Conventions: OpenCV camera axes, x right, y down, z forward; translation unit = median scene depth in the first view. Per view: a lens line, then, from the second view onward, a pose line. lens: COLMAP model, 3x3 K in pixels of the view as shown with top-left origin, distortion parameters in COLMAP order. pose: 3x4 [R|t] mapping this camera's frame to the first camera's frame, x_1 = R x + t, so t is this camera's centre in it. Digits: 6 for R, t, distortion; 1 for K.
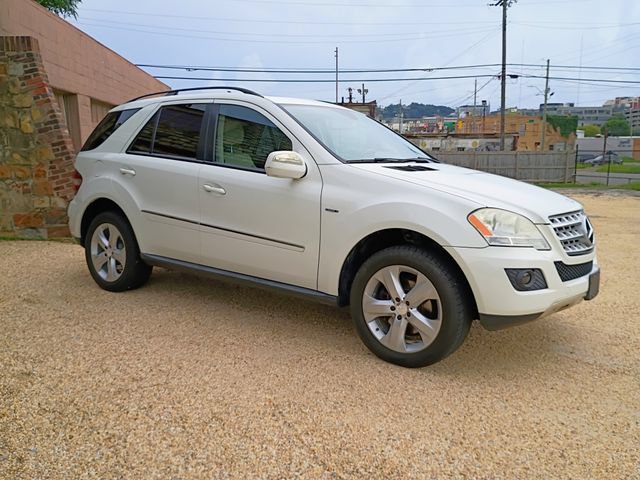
lens RADIAL K [[549.9, 0, 324.1], [0, 549.9, 241.2], [0, 0, 1]] dist [0.065290, -0.091573]
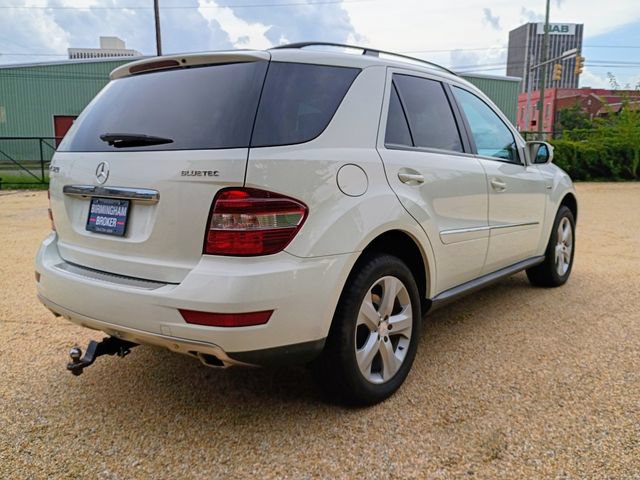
lens RADIAL K [[555.7, 0, 320.0], [0, 555.7, 240.0], [0, 0, 1]] dist [0.060203, -0.089173]
pose [[0.054016, -0.176211, 0.982869, -1.254297], [0.162003, 0.972812, 0.165505, -0.228610], [-0.985311, 0.150287, 0.081094, 1.372756]]
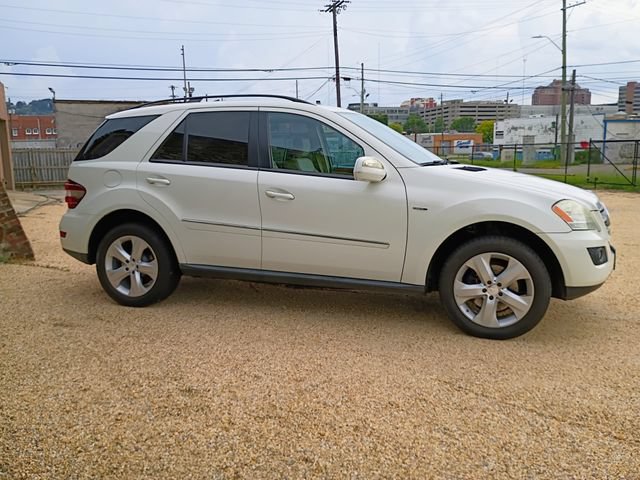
lens RADIAL K [[548.1, 0, 320.0], [0, 548.1, 240.0], [0, 0, 1]] dist [0.057390, -0.082103]
pose [[0.952775, -0.068535, 0.295844, -0.489003], [0.068137, 0.997608, 0.011668, -0.018896], [-0.295935, 0.009041, 0.955165, -0.001889]]
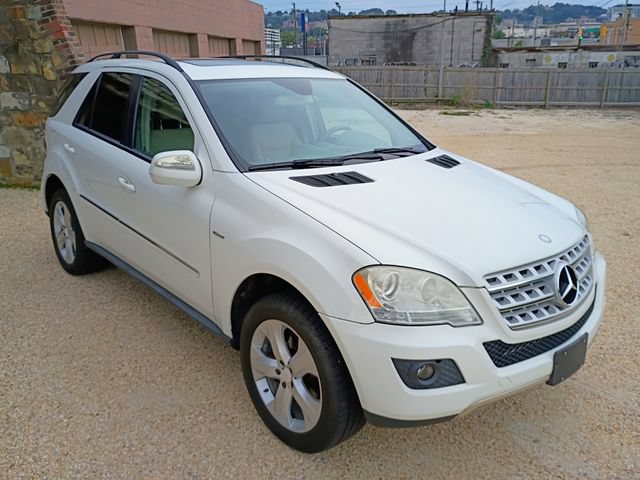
lens RADIAL K [[551.2, 0, 319.4], [0, 551.2, 234.3], [0, 0, 1]] dist [0.065086, -0.090664]
pose [[0.976002, 0.055955, -0.210450, 0.303931], [-0.026211, 0.989583, 0.141556, -0.163921], [0.216179, -0.132643, 0.967302, 0.260591]]
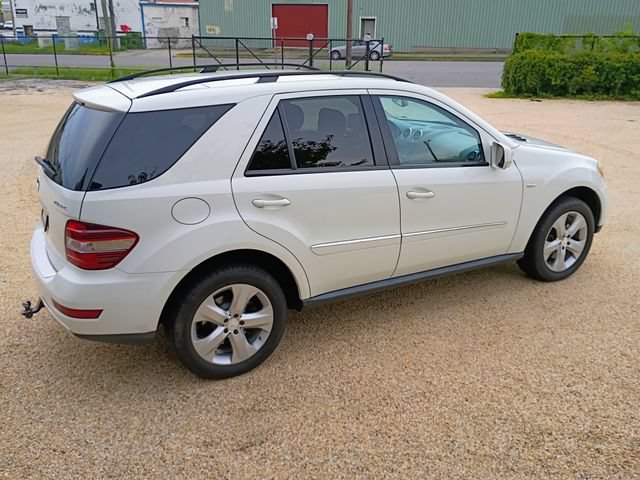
lens RADIAL K [[550.0, 0, 313.6], [0, 550.0, 232.3], [0, 0, 1]] dist [0.059621, -0.077510]
pose [[0.437481, -0.324144, 0.838773, -1.195767], [0.145864, 0.945998, 0.289503, -0.365846], [-0.887318, -0.004305, 0.461137, 0.823480]]
